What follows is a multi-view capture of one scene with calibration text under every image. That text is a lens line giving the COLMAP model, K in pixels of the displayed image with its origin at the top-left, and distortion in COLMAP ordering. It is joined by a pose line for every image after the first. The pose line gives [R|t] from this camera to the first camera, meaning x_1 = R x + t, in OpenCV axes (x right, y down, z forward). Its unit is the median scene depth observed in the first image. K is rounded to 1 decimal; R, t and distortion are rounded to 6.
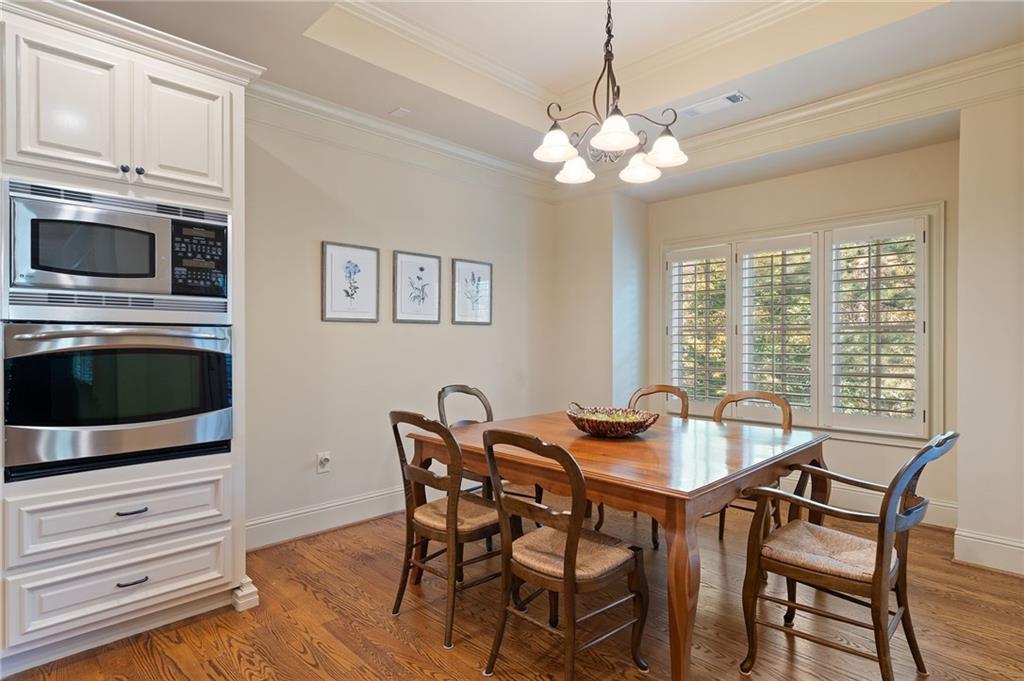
lens RADIAL K [[534.7, 0, 511.7], [0, 534.7, 340.5], [0, 0, 1]] dist [-0.001119, -0.000042]
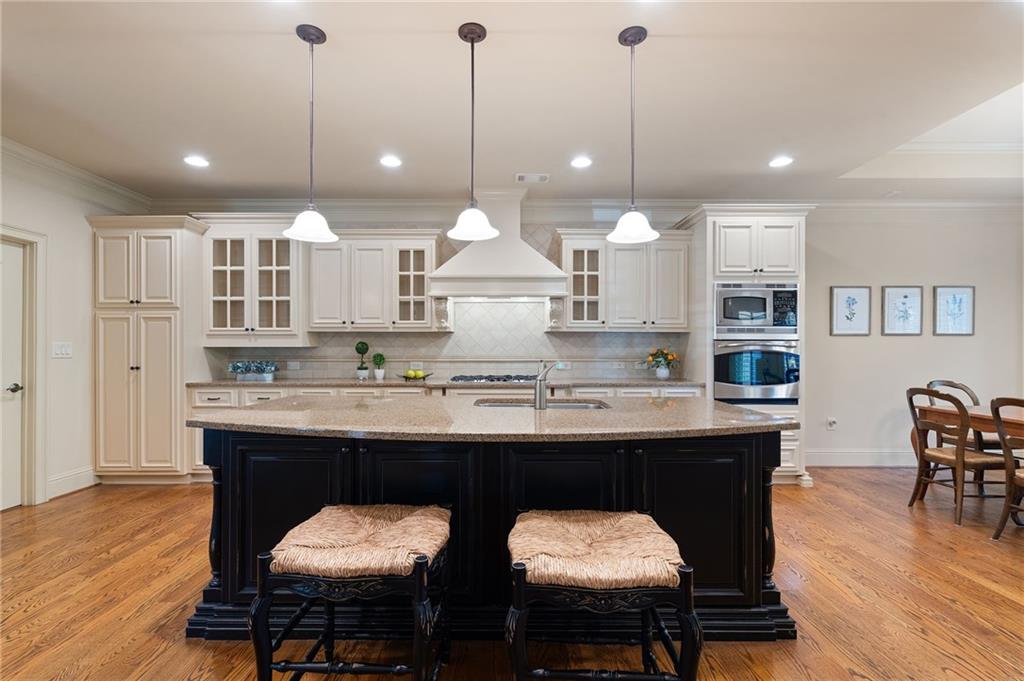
lens RADIAL K [[460.3, 0, 505.2], [0, 460.3, 345.9], [0, 0, 1]] dist [-0.003500, 0.000685]
pose [[0.701940, -0.001300, -0.712235, -0.079756], [-0.001948, 0.999991, -0.003745, 0.001696], [0.712233, 0.004016, 0.701932, -0.956060]]
